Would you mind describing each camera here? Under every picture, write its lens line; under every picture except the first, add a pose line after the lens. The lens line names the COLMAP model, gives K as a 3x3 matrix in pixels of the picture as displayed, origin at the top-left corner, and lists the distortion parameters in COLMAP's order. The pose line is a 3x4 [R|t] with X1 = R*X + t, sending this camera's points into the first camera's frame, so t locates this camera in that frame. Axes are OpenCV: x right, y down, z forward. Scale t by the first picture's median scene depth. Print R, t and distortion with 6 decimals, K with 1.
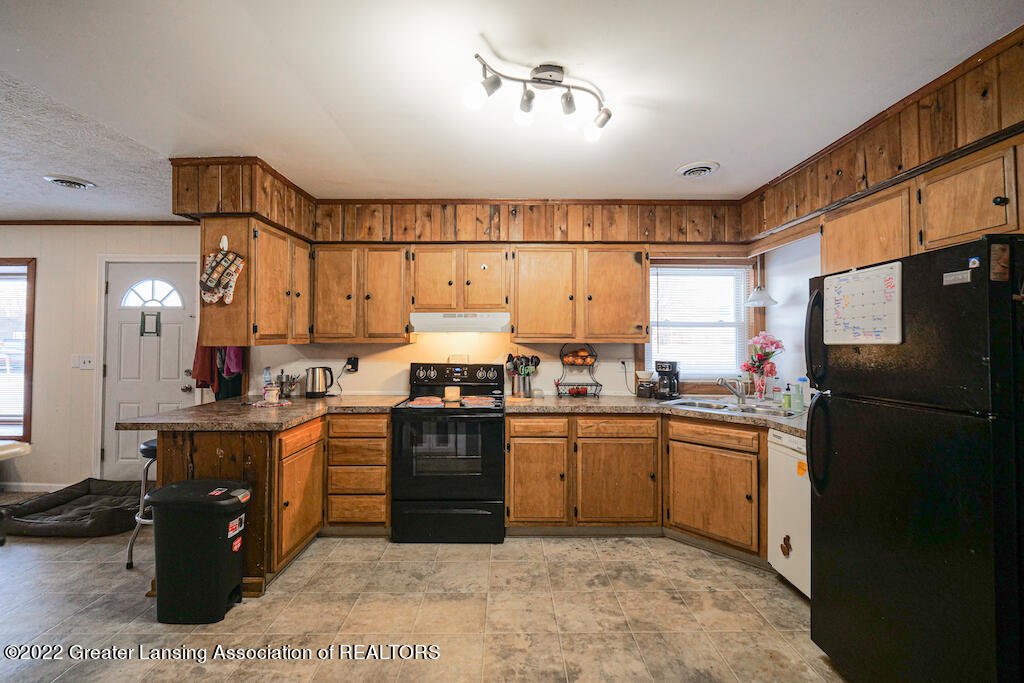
lens RADIAL K [[427.8, 0, 512.9], [0, 427.8, 332.4], [0, 0, 1]] dist [-0.000244, -0.000090]
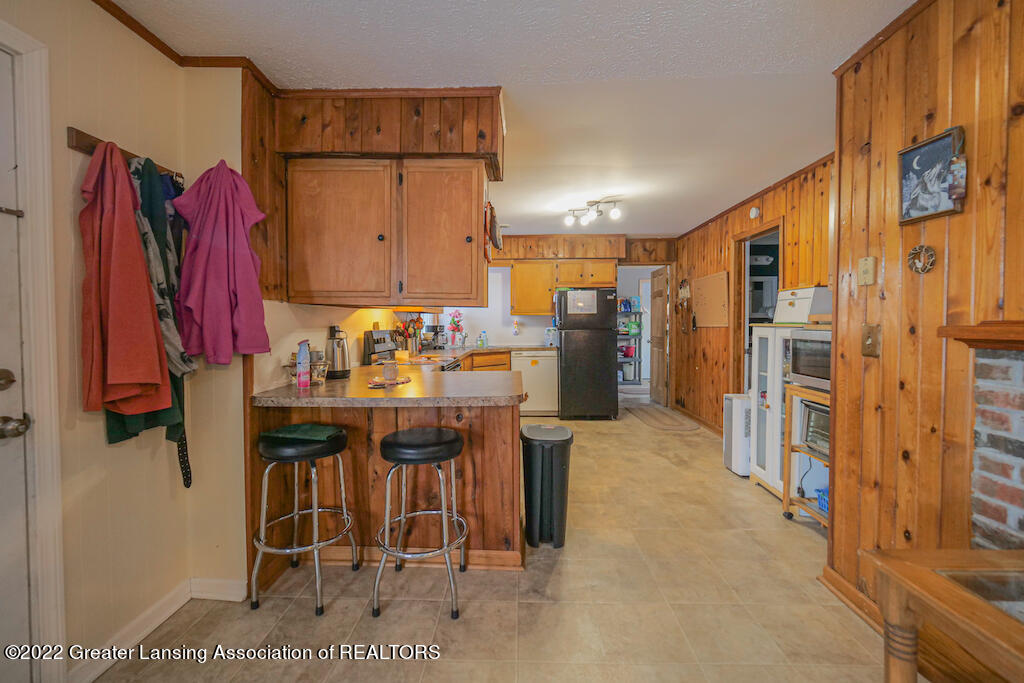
lens RADIAL K [[427.8, 0, 512.9], [0, 427.8, 332.4], [0, 0, 1]] dist [-0.000244, -0.000090]
pose [[0.027799, -0.027180, 0.999244, -1.771007], [-0.019278, 0.999430, 0.027721, 0.065891], [-0.999428, -0.020034, 0.027259, 1.003727]]
